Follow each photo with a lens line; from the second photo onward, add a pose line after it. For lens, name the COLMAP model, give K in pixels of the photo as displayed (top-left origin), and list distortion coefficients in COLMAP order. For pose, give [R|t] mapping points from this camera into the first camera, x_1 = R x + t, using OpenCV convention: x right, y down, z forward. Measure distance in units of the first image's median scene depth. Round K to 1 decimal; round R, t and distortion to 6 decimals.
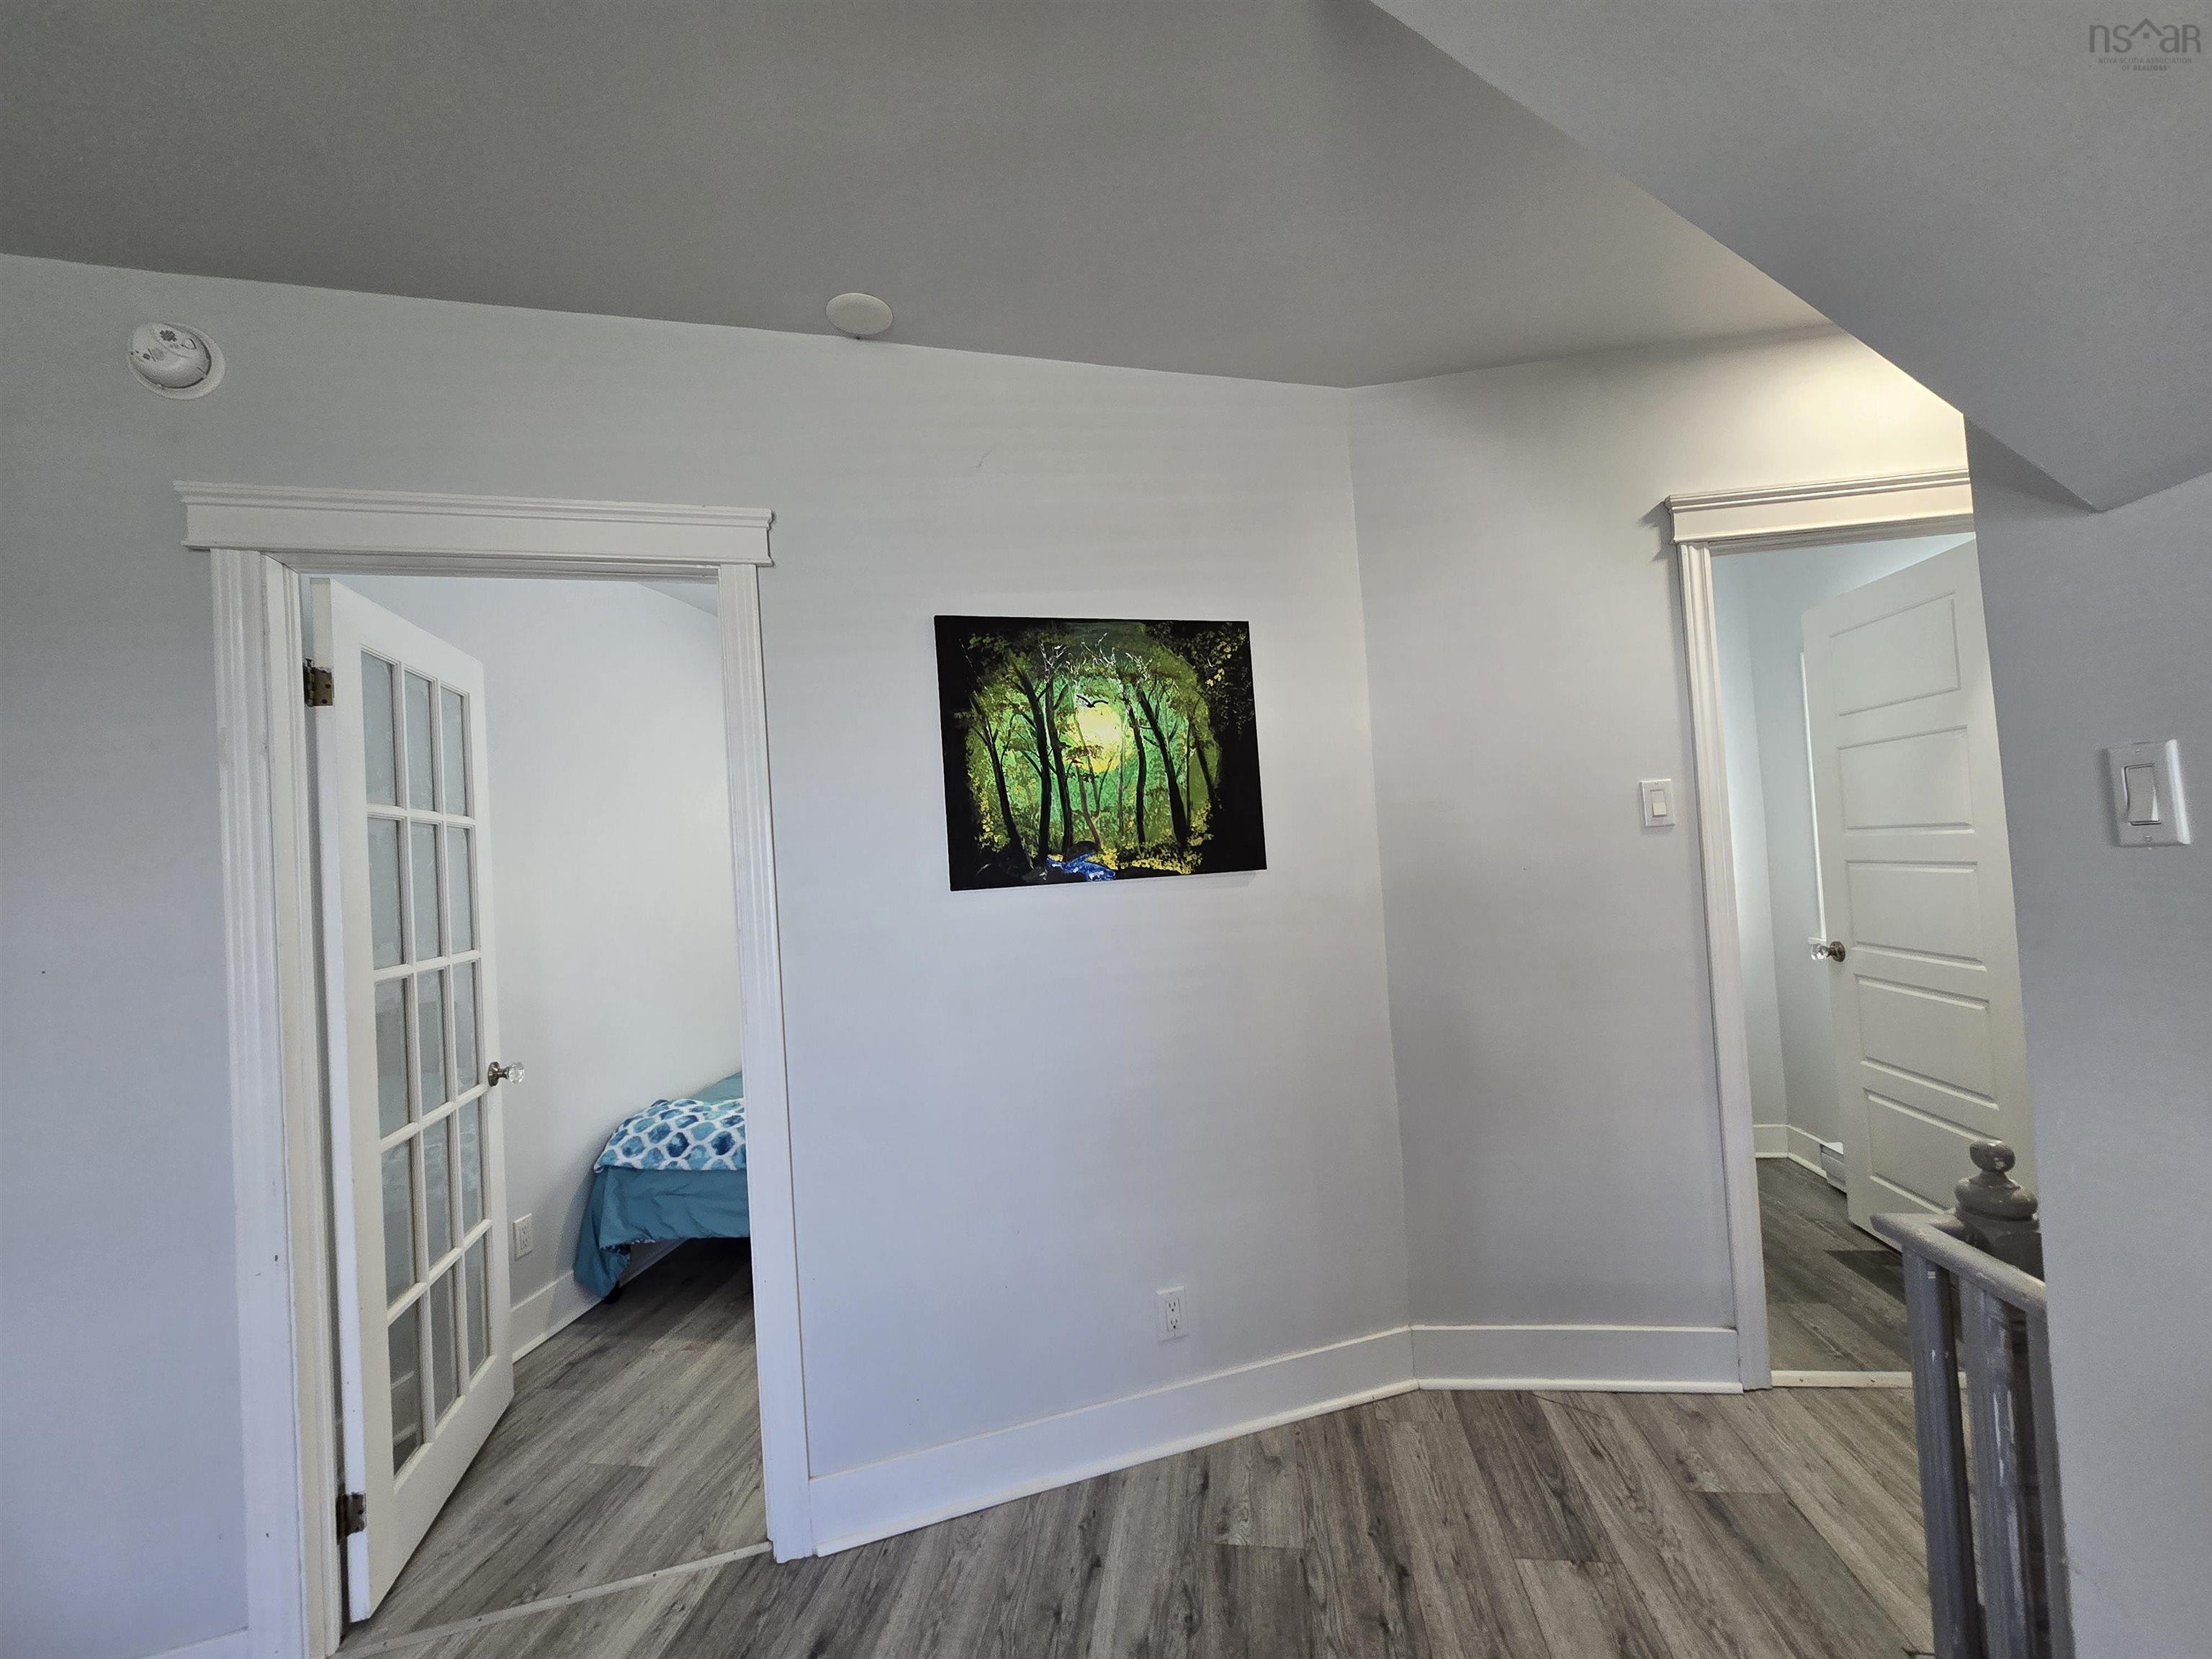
lens RADIAL K [[903.2, 0, 1101.2], [0, 903.2, 826.7], [0, 0, 1]] dist [-0.006418, 0.002421]
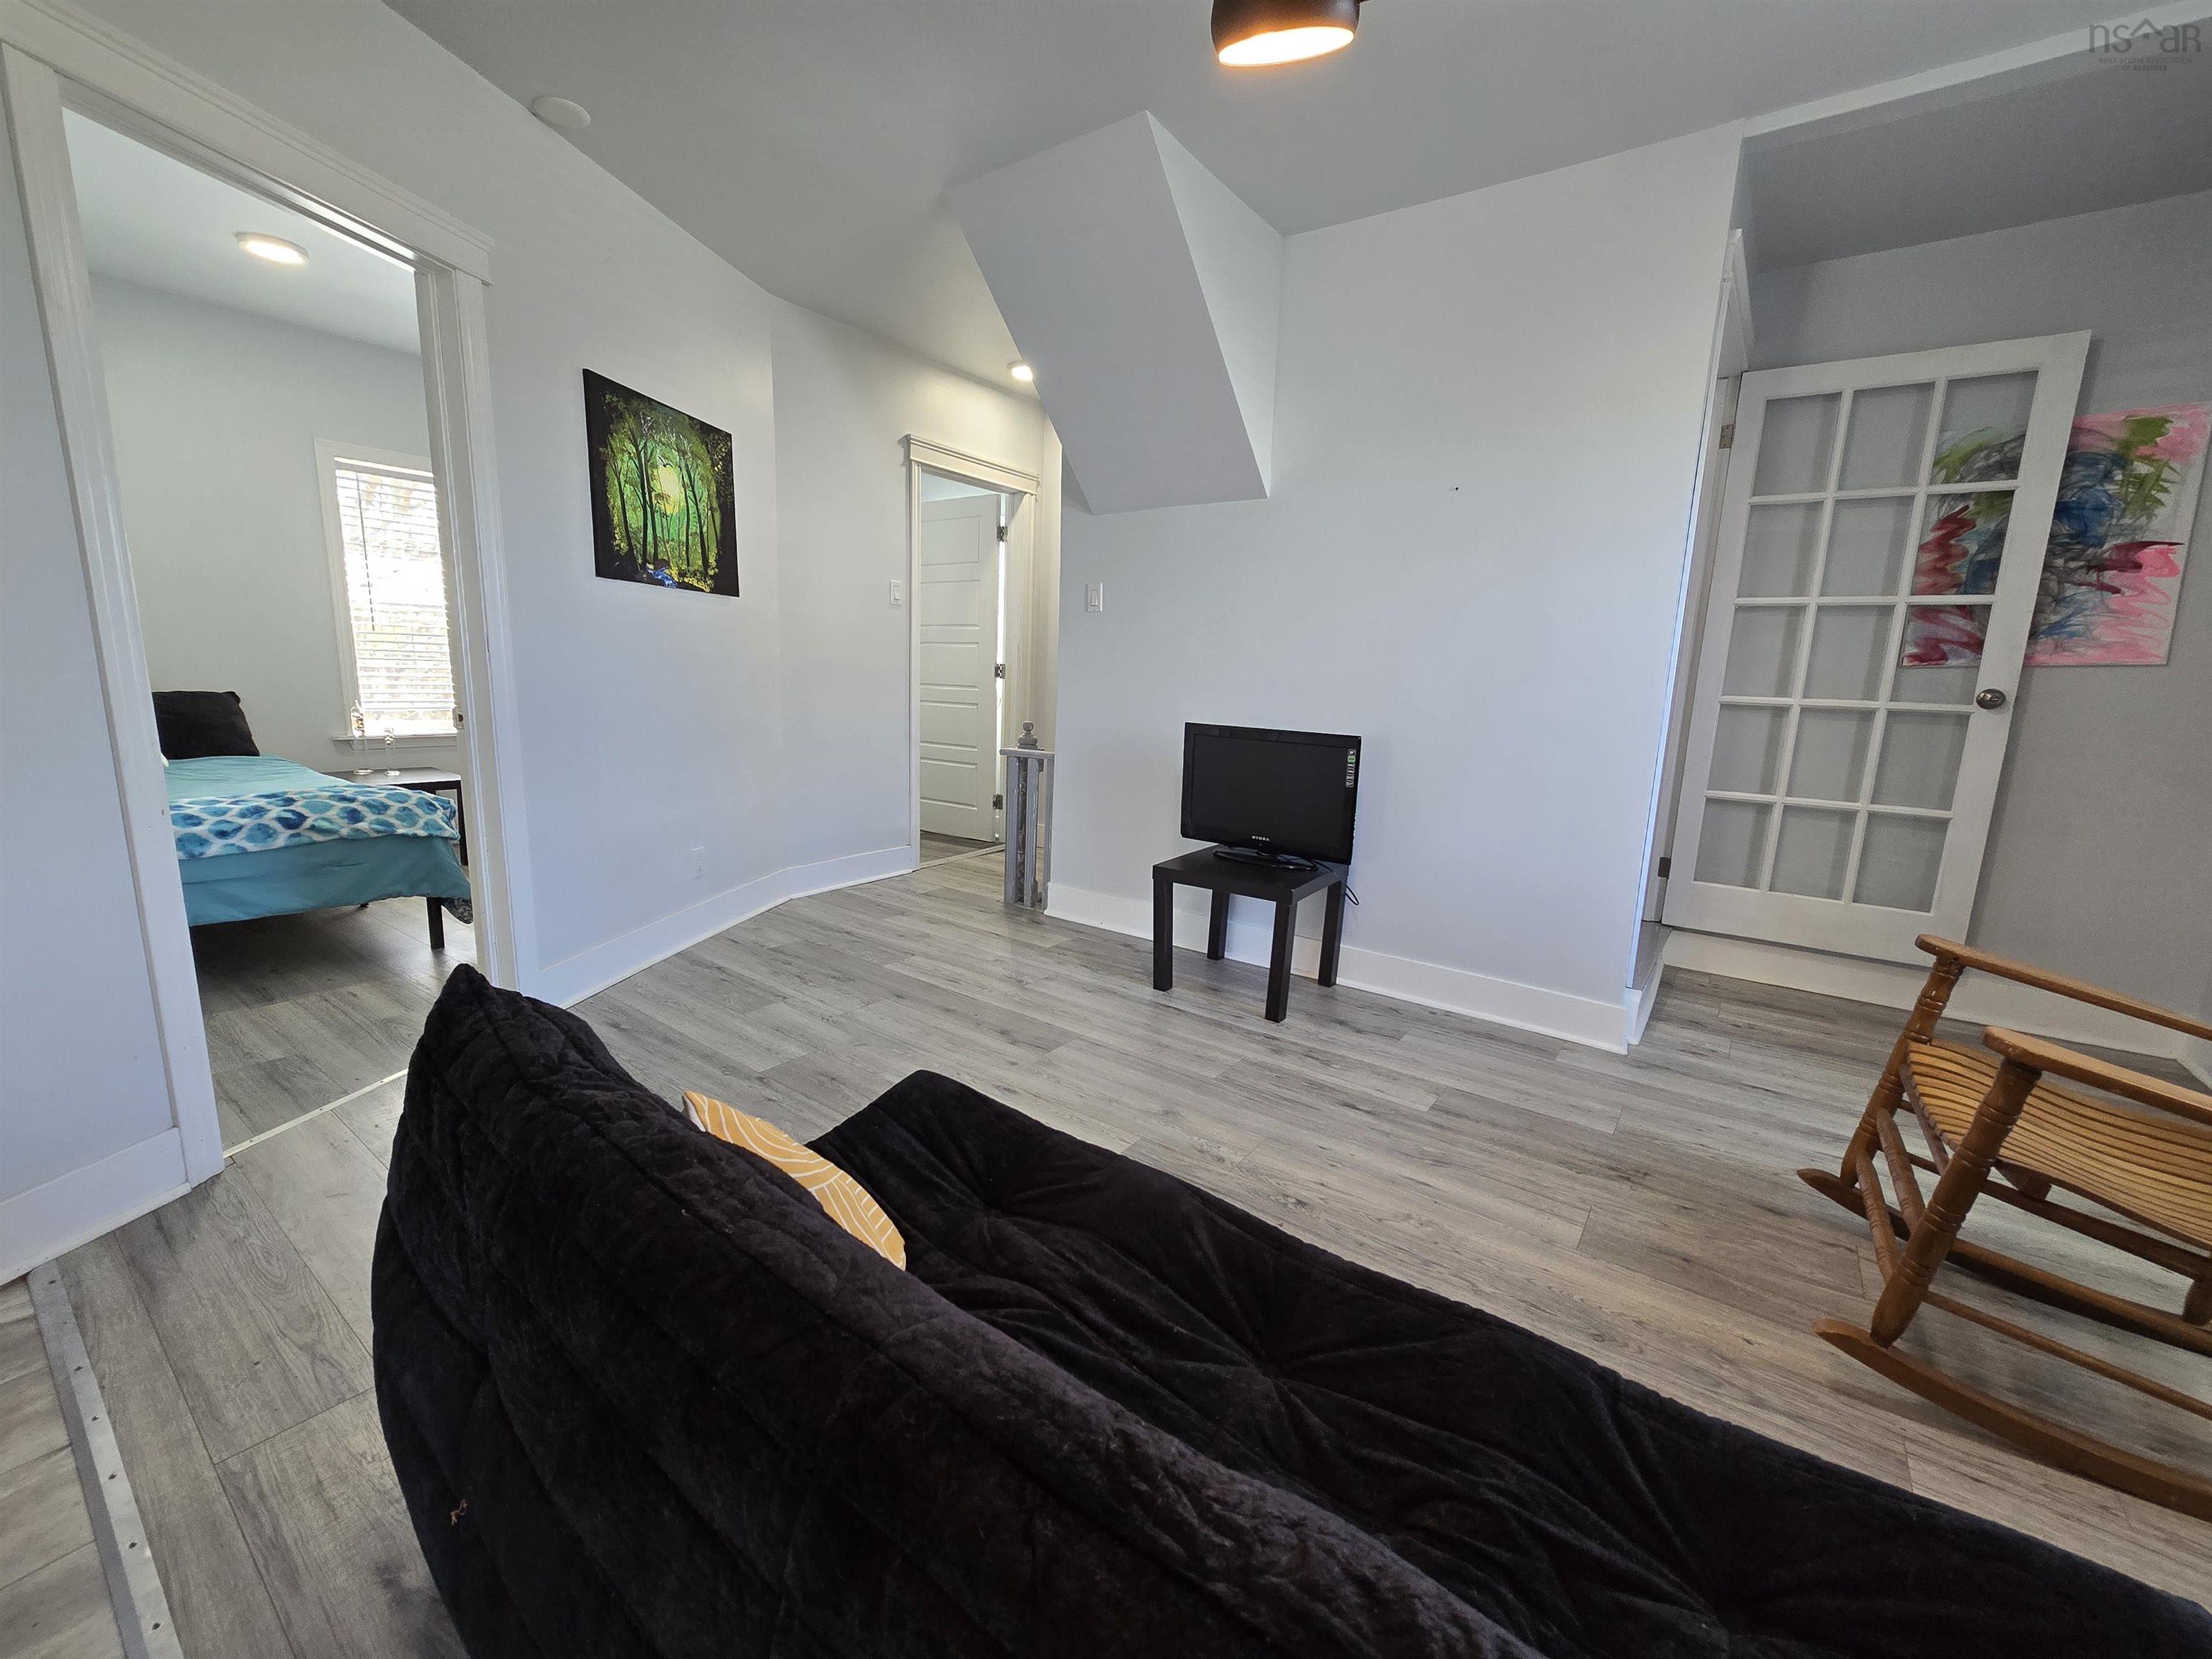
lens RADIAL K [[903.2, 0, 1097.2], [0, 903.2, 842.7], [0, 0, 1]] dist [-0.006418, 0.002421]
pose [[0.457916, -0.090689, 0.884358, -1.043266], [-0.087978, 0.985277, 0.146592, 0.195361], [-0.884631, -0.144931, 0.443196, -0.376686]]
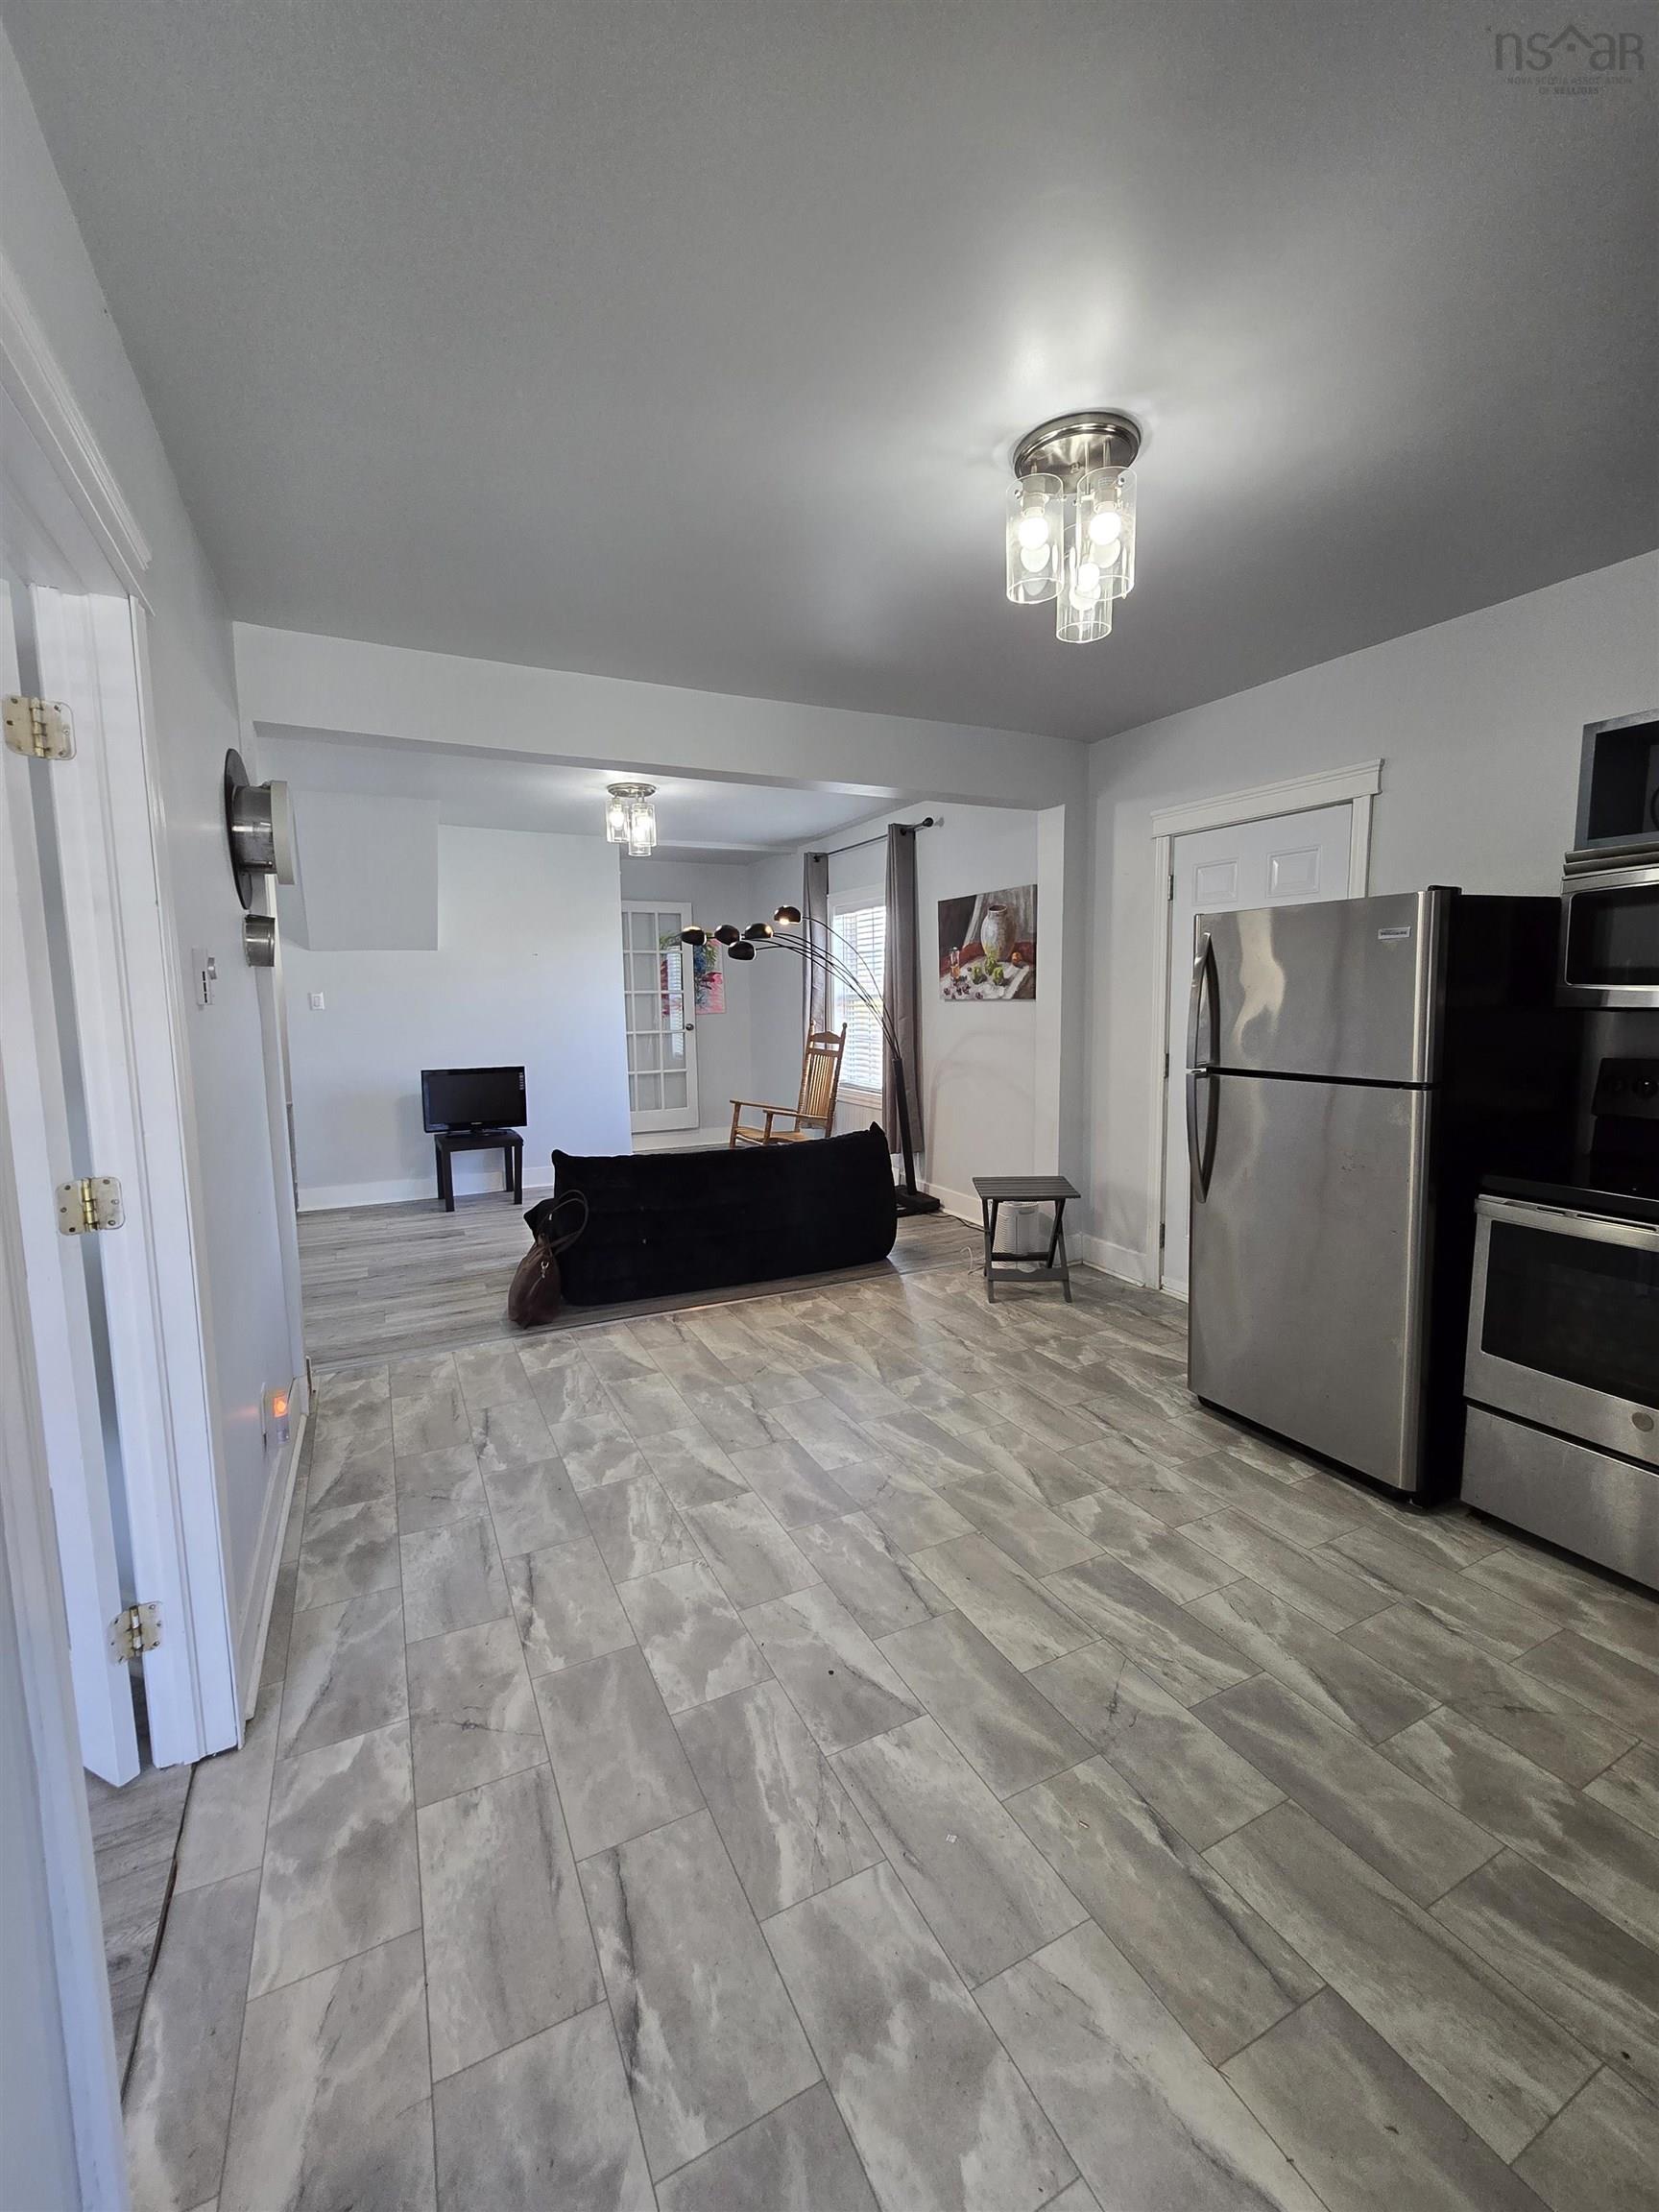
lens RADIAL K [[903.2, 0, 851.2], [0, 903.2, 1103.2], [0, 0, 1]] dist [-0.006418, 0.002421]
pose [[-0.601466, -0.027744, 0.798416, -2.677227], [0.027156, 0.998109, 0.055141, 0.190482], [-0.798437, 0.054847, -0.599576, 0.838473]]
